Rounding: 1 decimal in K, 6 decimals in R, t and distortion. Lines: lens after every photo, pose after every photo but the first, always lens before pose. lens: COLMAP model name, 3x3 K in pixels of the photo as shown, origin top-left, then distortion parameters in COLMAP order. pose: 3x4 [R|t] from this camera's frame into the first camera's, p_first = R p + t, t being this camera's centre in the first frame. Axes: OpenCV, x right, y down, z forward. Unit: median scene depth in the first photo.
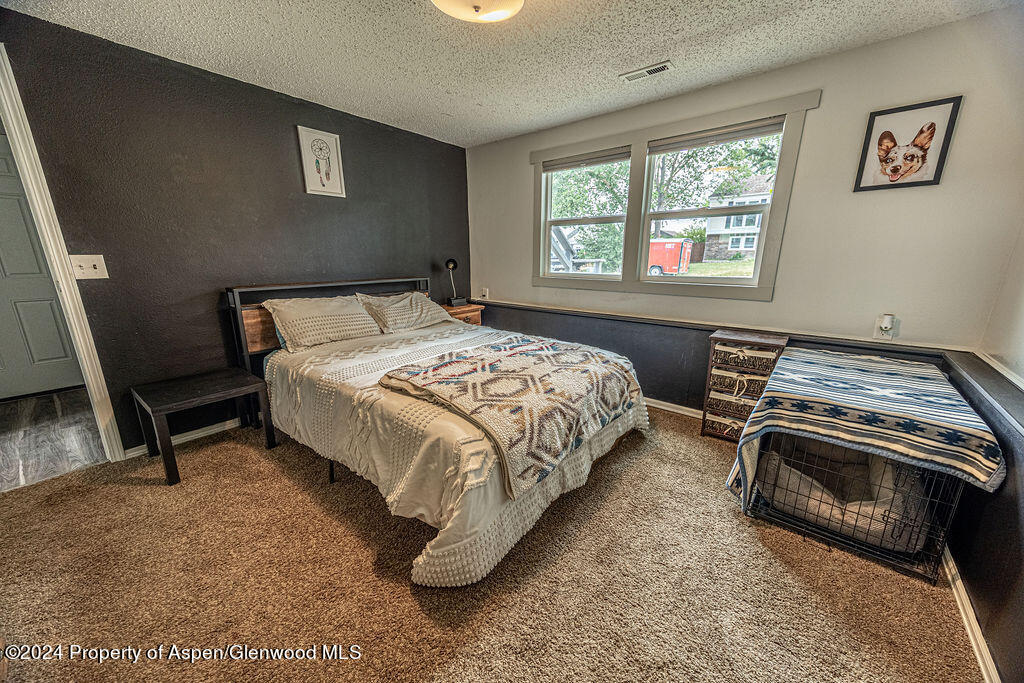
lens RADIAL K [[372.9, 0, 510.6], [0, 372.9, 343.4], [0, 0, 1]] dist [0.040924, -0.009284]
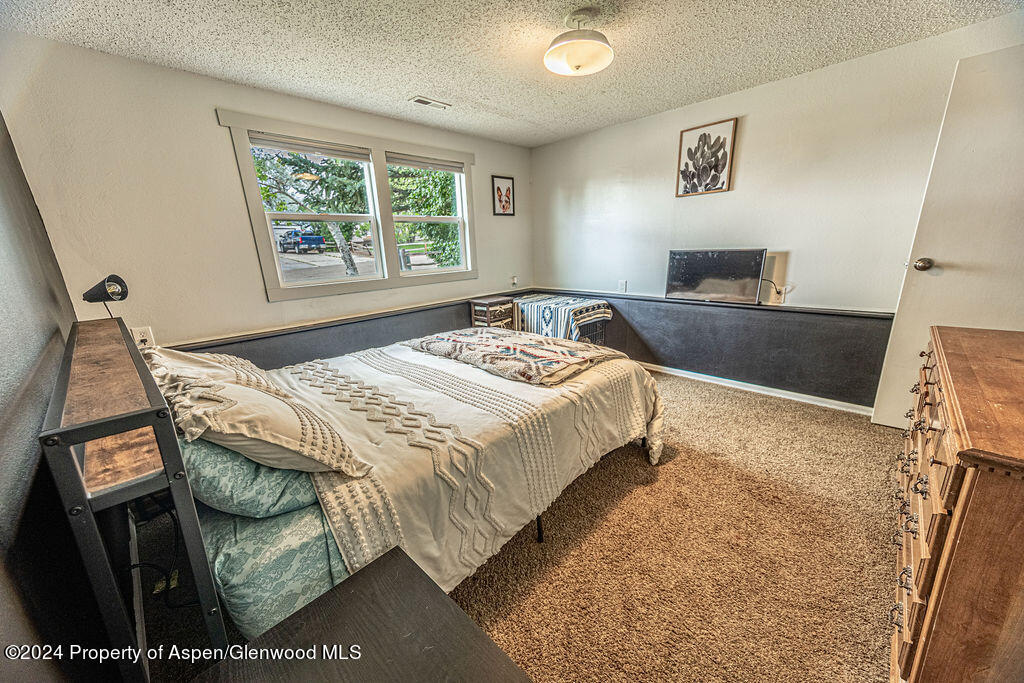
lens RADIAL K [[372.9, 0, 510.6], [0, 372.9, 343.4], [0, 0, 1]] dist [0.040924, -0.009284]
pose [[0.098008, -0.259703, 0.960702, -1.259794], [0.274694, 0.934906, 0.224707, -0.236831], [-0.956524, 0.241877, 0.162967, 0.930799]]
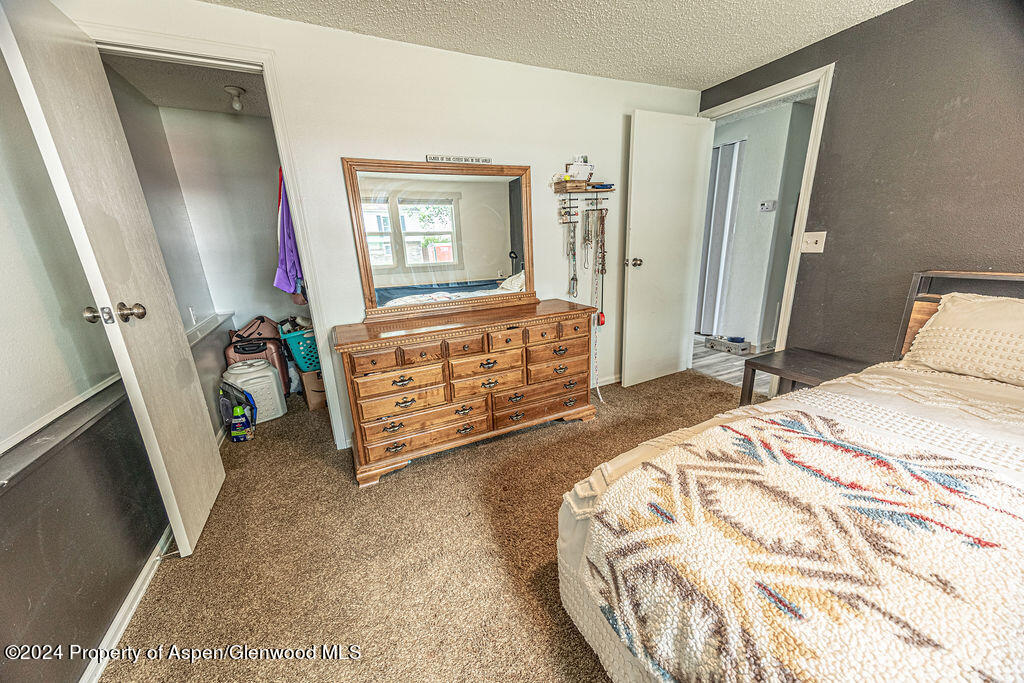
lens RADIAL K [[372.9, 0, 510.6], [0, 372.9, 343.4], [0, 0, 1]] dist [0.040924, -0.009284]
pose [[-0.418379, 0.257813, -0.870914, 0.464556], [-0.180926, 0.915996, 0.358074, -0.190834], [0.890070, 0.307382, -0.336588, 0.766302]]
